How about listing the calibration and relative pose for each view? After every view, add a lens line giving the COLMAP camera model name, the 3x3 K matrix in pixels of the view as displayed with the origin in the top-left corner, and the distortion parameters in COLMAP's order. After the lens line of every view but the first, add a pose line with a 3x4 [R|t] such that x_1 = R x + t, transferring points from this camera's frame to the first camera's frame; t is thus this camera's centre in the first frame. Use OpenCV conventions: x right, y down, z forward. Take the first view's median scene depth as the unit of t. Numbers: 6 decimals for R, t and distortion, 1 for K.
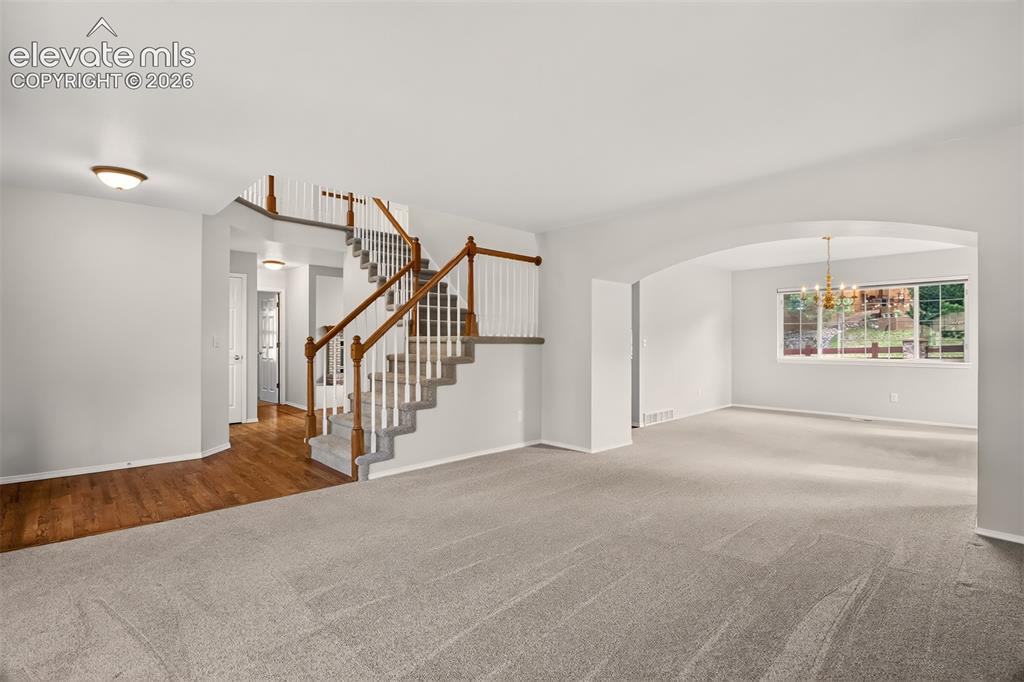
lens RADIAL K [[477.3, 0, 512.0], [0, 477.3, 341.0], [0, 0, 1]] dist [-0.016185, -0.000387]
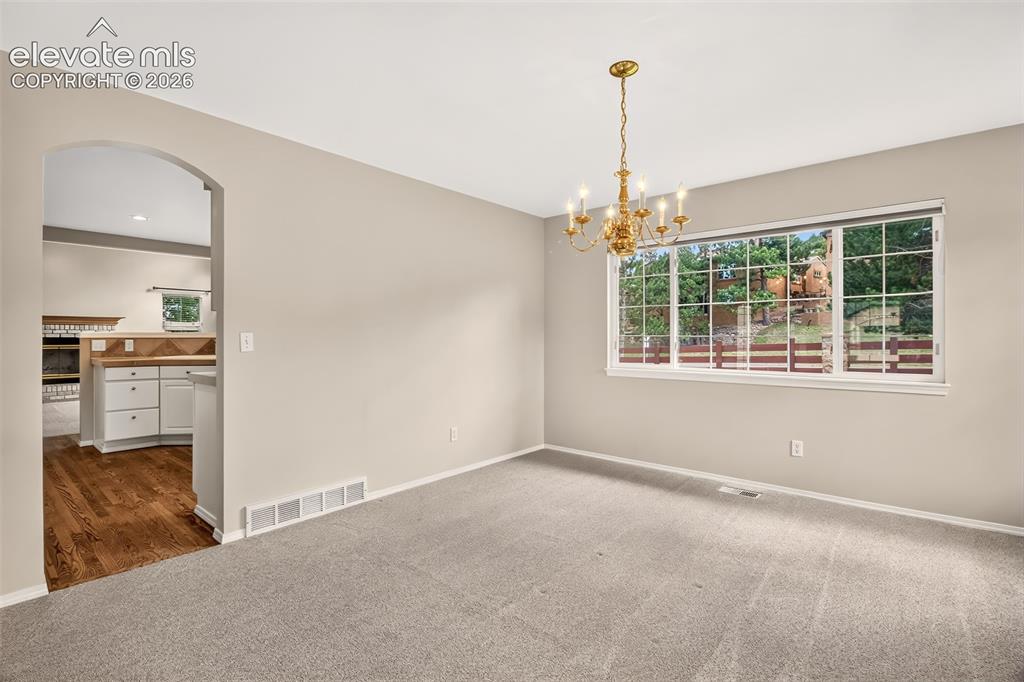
lens RADIAL K [[477.3, 0, 512.0], [0, 477.3, 341.0], [0, 0, 1]] dist [-0.016185, -0.000387]
pose [[0.994107, -0.001077, 0.108400, 0.491137], [-0.000073, 0.999944, 0.010601, -0.002745], [-0.108405, -0.010547, 0.994051, 0.575121]]
